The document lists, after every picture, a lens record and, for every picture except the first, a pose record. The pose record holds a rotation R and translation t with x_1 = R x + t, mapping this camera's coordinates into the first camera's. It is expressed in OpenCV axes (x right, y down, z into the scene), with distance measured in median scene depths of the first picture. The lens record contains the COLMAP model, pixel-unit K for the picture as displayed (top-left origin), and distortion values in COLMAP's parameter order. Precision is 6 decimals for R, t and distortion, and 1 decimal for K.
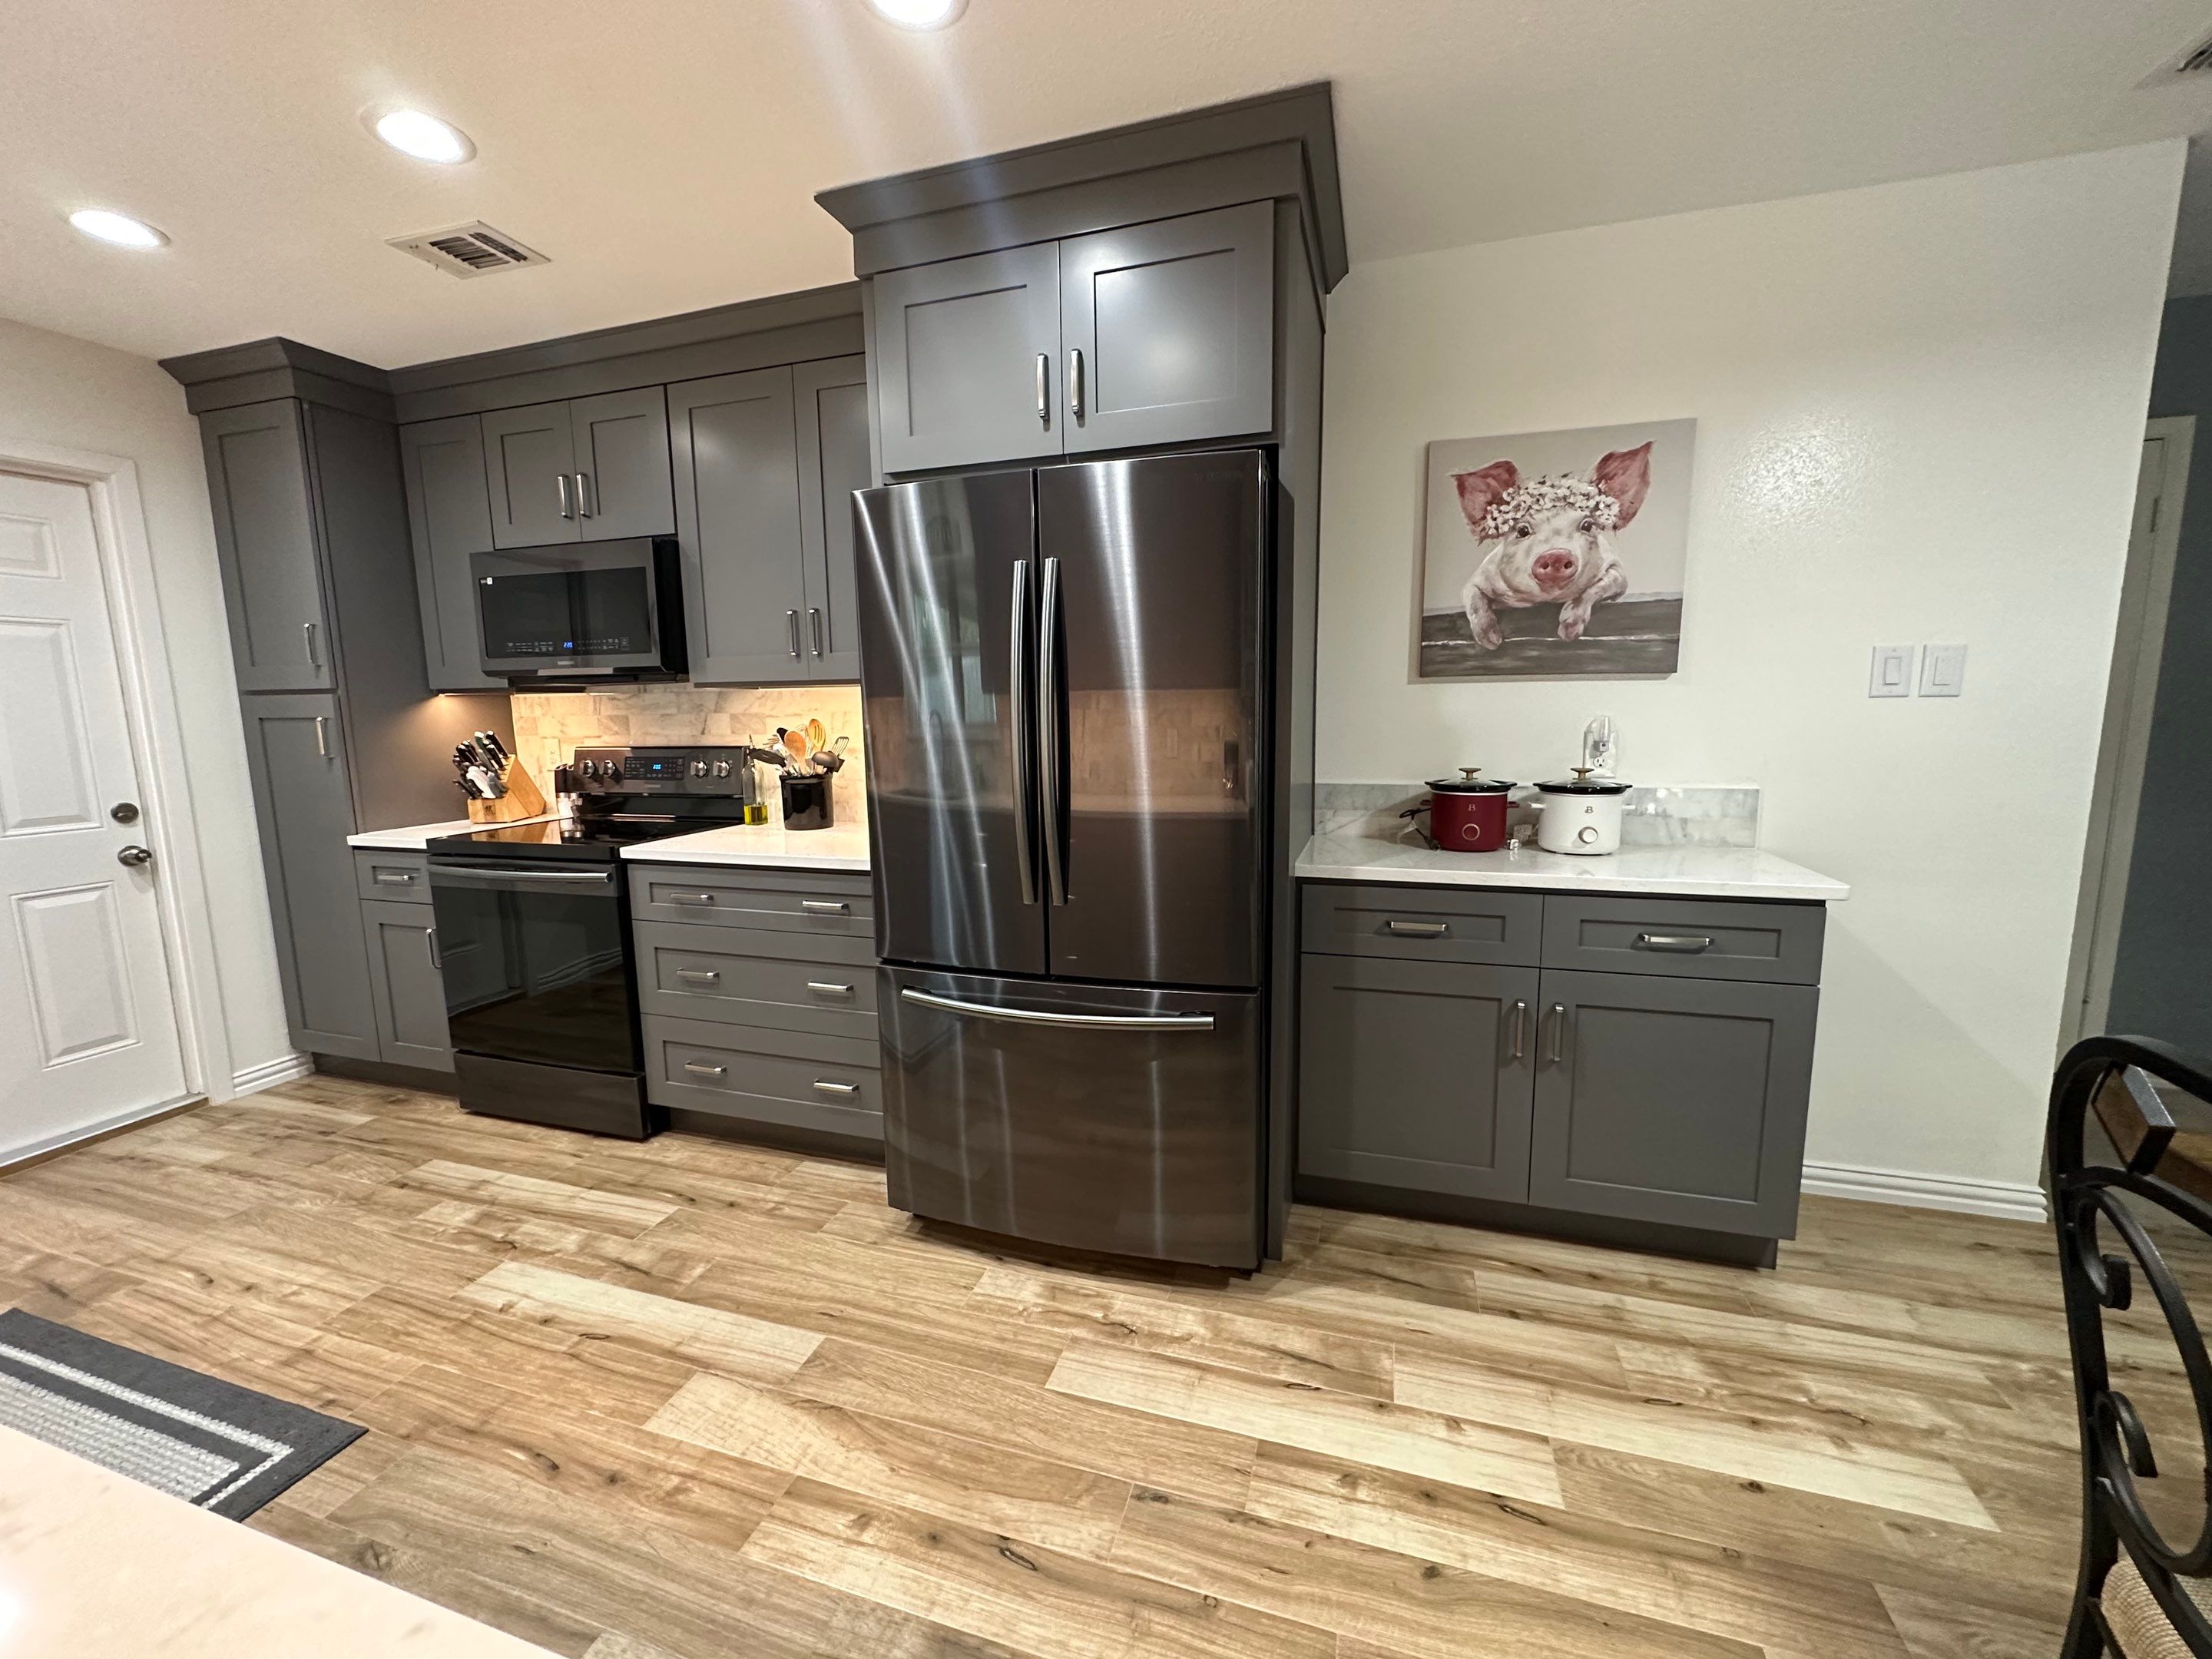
lens RADIAL K [[879.8, 0, 1105.1], [0, 879.8, 825.9], [0, 0, 1]] dist [-0.003139, 0.000724]
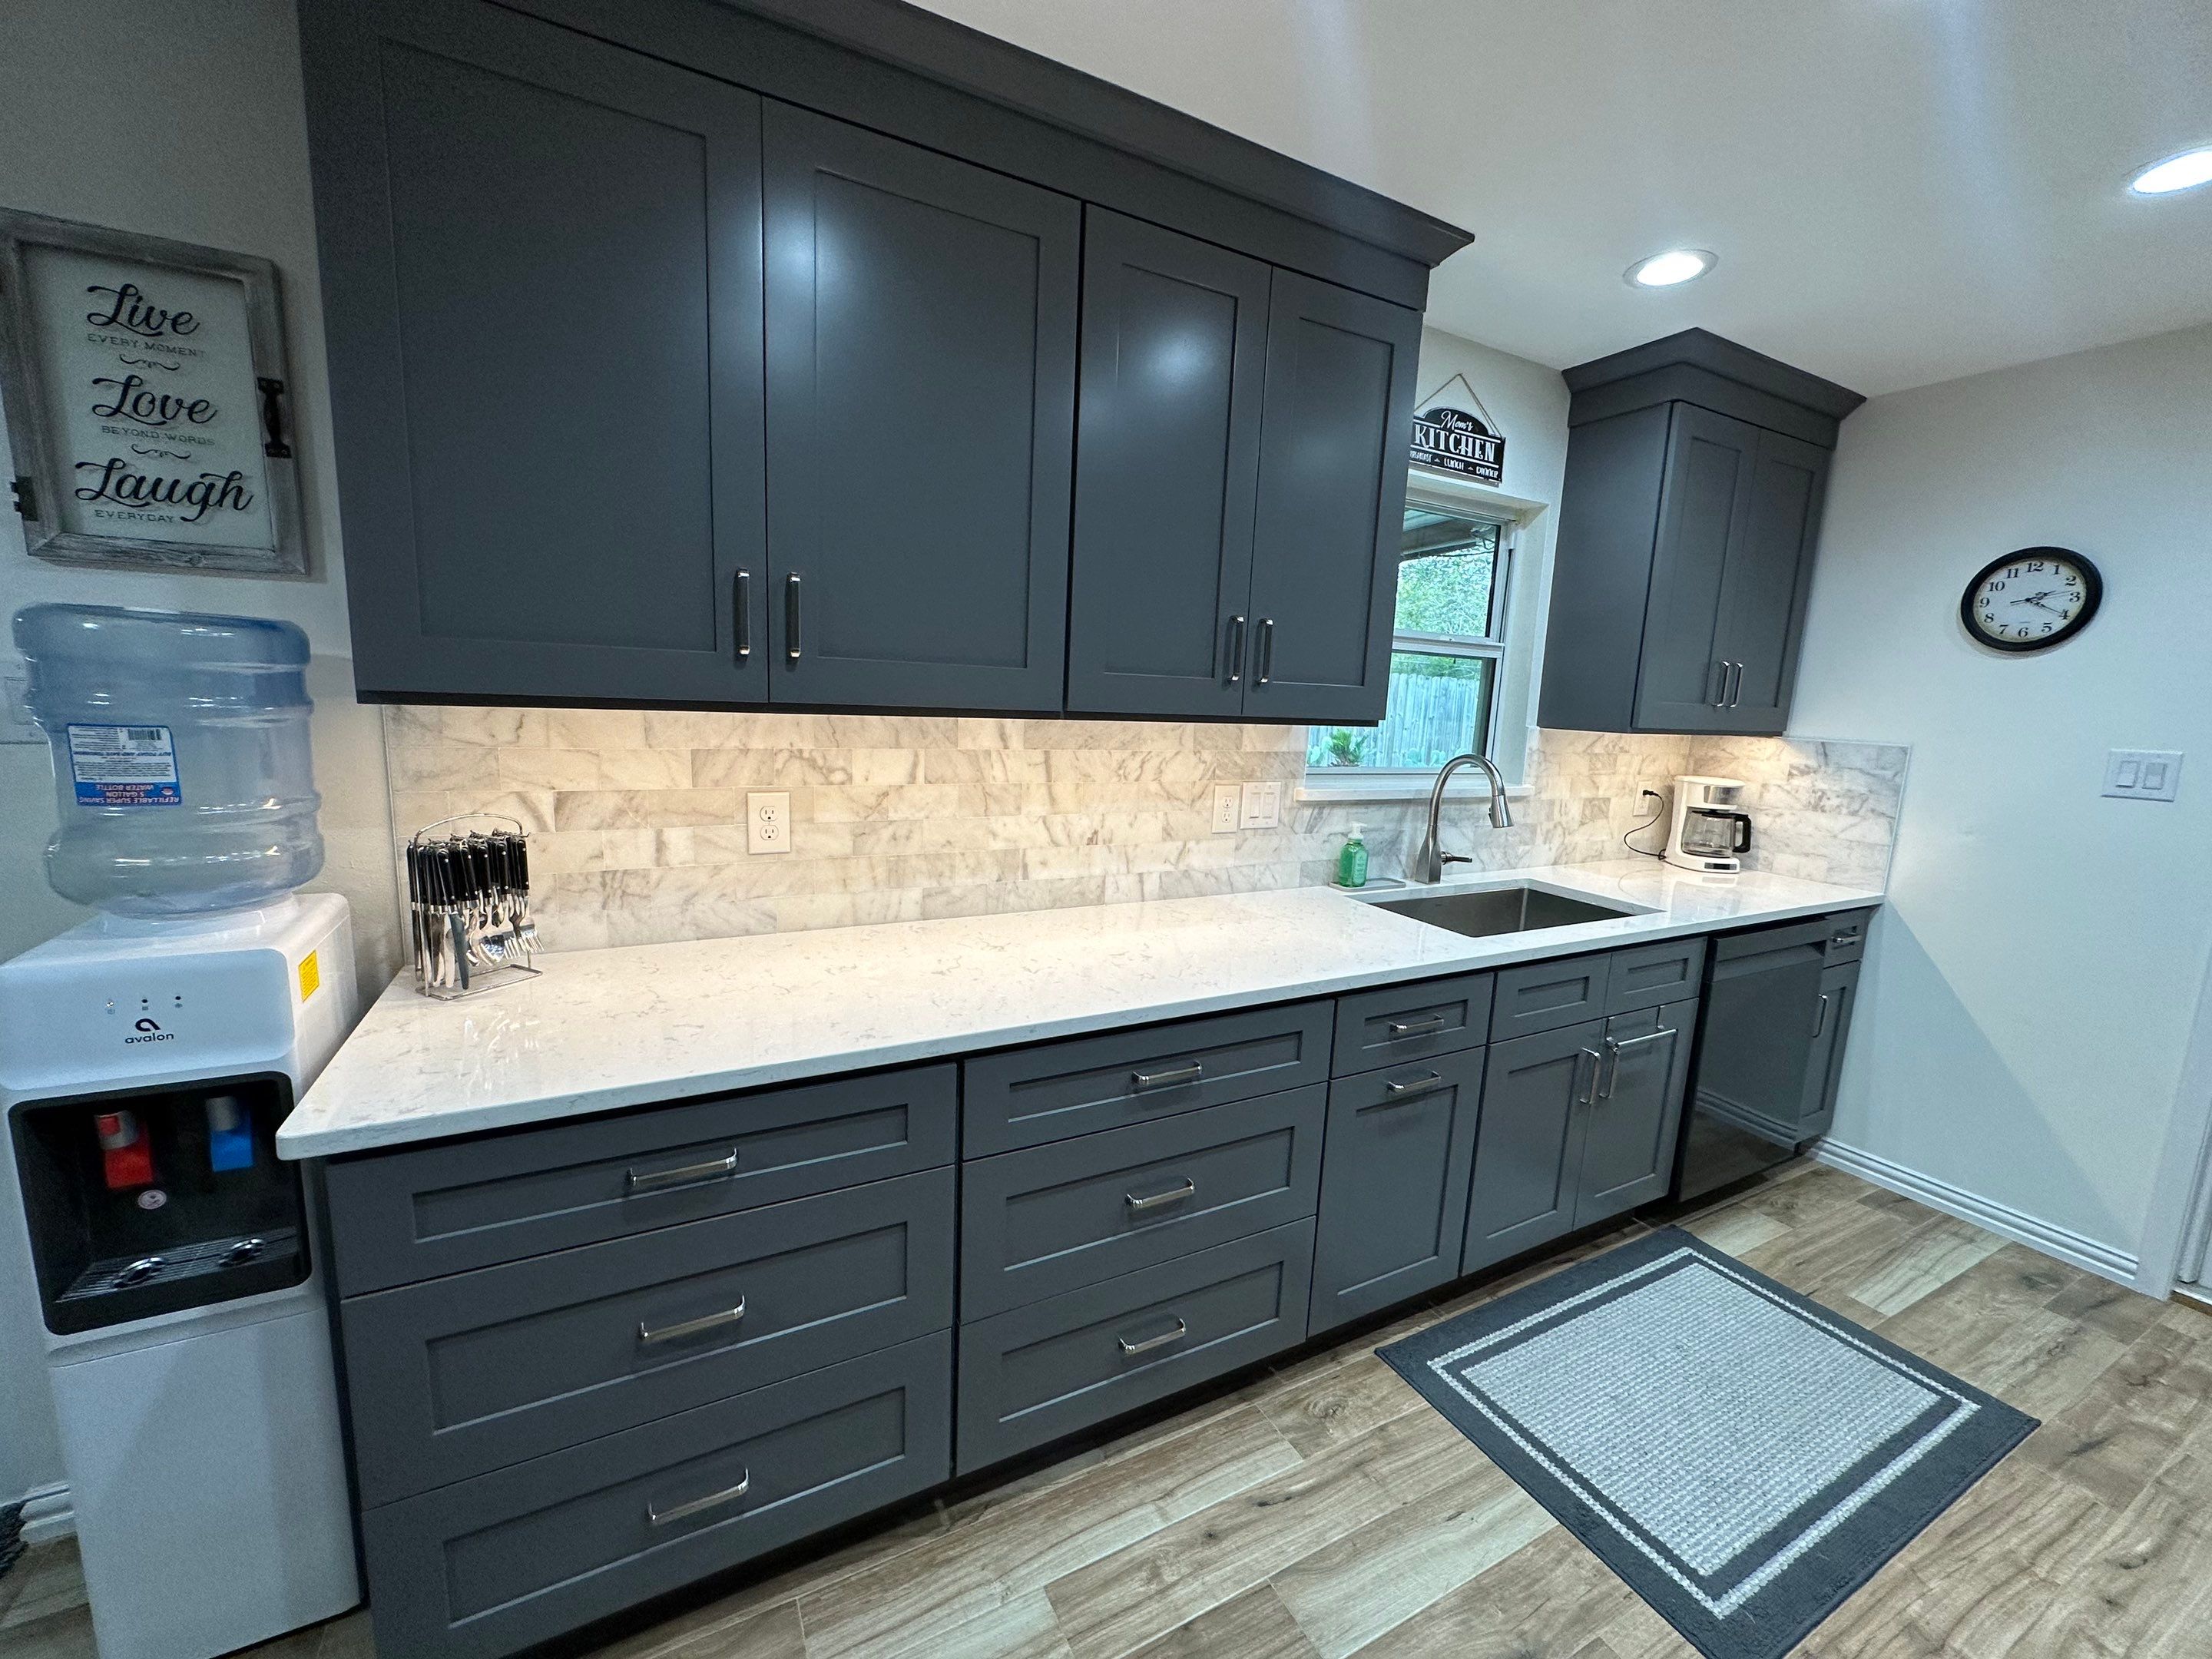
lens RADIAL K [[879.8, 0, 1105.6], [0, 879.8, 826.6], [0, 0, 1]] dist [-0.003139, 0.000724]
pose [[-0.699769, 0.096135, -0.707871, 0.048951], [-0.129005, 0.957607, 0.257579, -0.147983], [0.702625, 0.271565, -0.657702, 0.644865]]
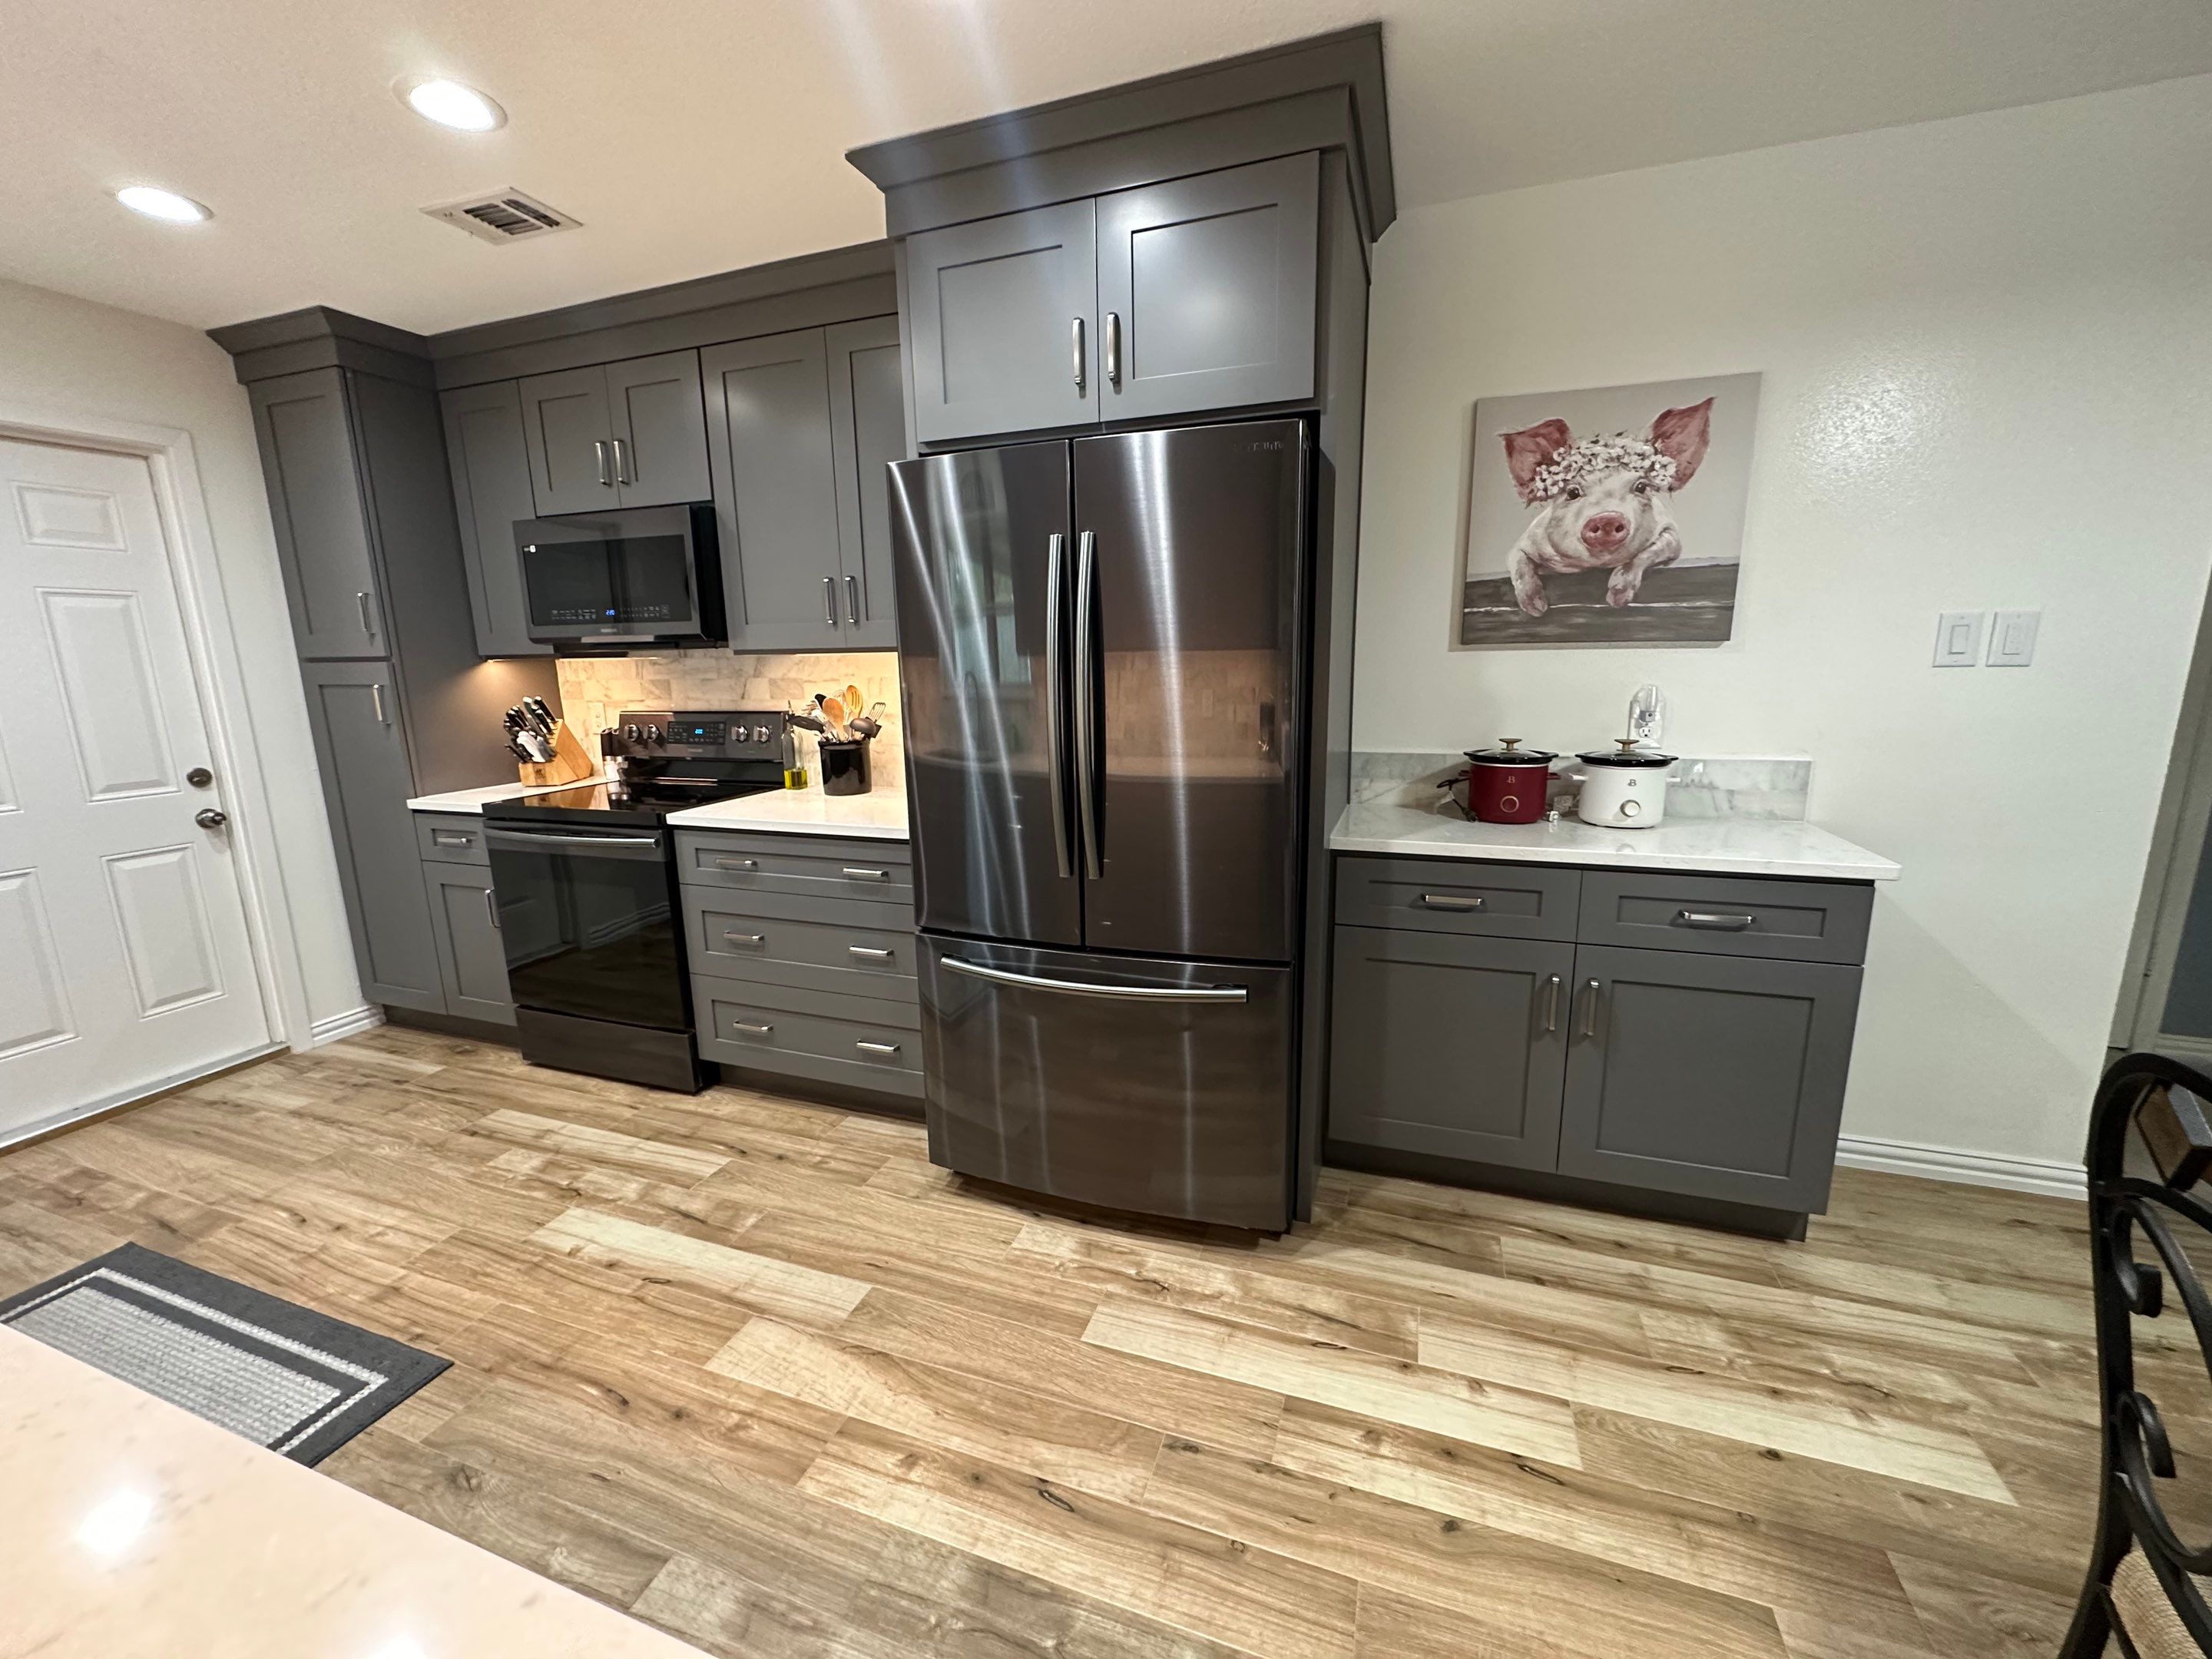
lens RADIAL K [[879.8, 0, 1105.6], [0, 879.8, 826.1], [0, 0, 1]] dist [-0.003139, 0.000724]
pose [[0.999312, 0.004119, -0.036865, -0.002084], [-0.002005, 0.998360, 0.057205, -0.023621], [0.037041, -0.057092, 0.997682, -0.005939]]
